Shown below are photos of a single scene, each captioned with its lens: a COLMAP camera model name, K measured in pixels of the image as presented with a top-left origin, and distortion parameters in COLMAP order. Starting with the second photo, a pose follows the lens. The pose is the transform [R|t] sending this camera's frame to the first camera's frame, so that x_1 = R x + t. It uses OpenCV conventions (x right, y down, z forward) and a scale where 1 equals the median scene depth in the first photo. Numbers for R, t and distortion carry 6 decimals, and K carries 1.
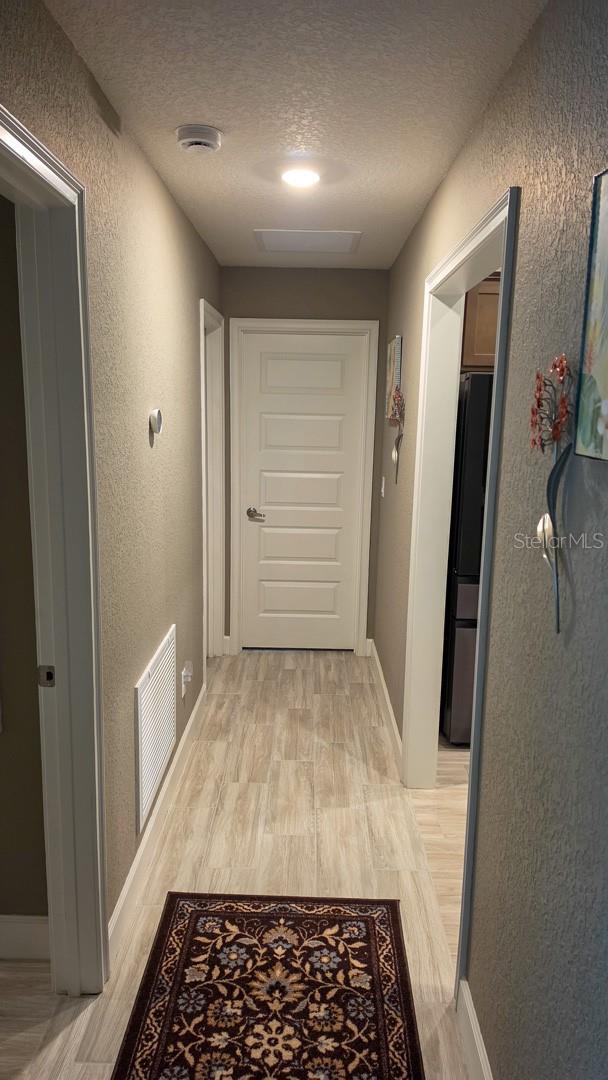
lens RADIAL K [[745.2, 0, 304.0], [0, 745.2, 540.0], [0, 0, 1]] dist [0.118921, -0.166498]
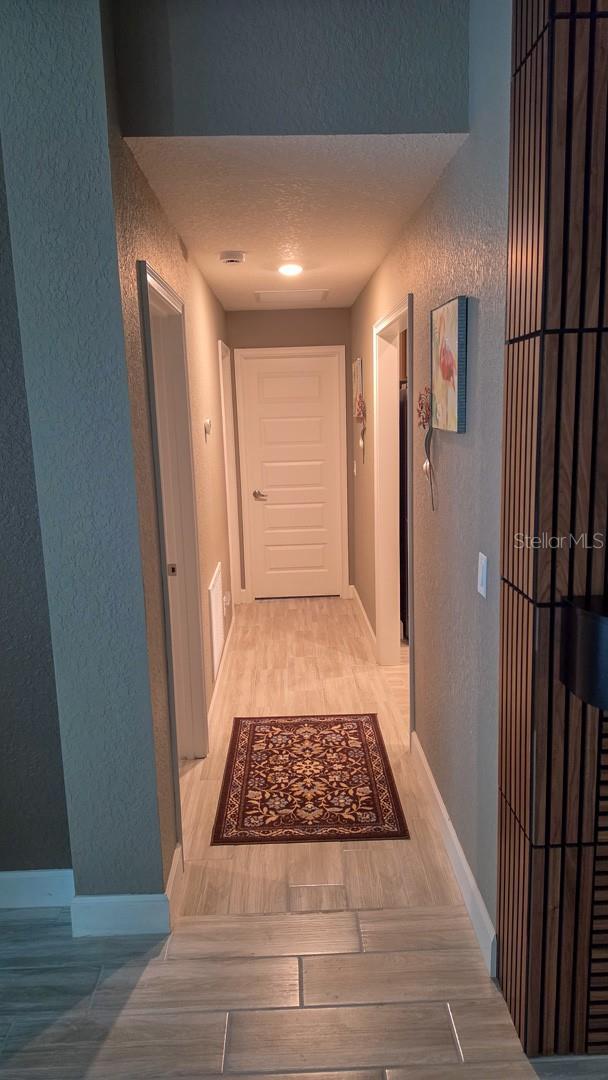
lens RADIAL K [[745.2, 0, 304.0], [0, 745.2, 540.0], [0, 0, 1]] dist [0.118921, -0.166498]
pose [[0.998013, -0.056075, 0.028725, -0.054609], [0.056192, 0.998414, -0.003306, 0.099412], [-0.028494, 0.004914, 0.999582, -0.593393]]
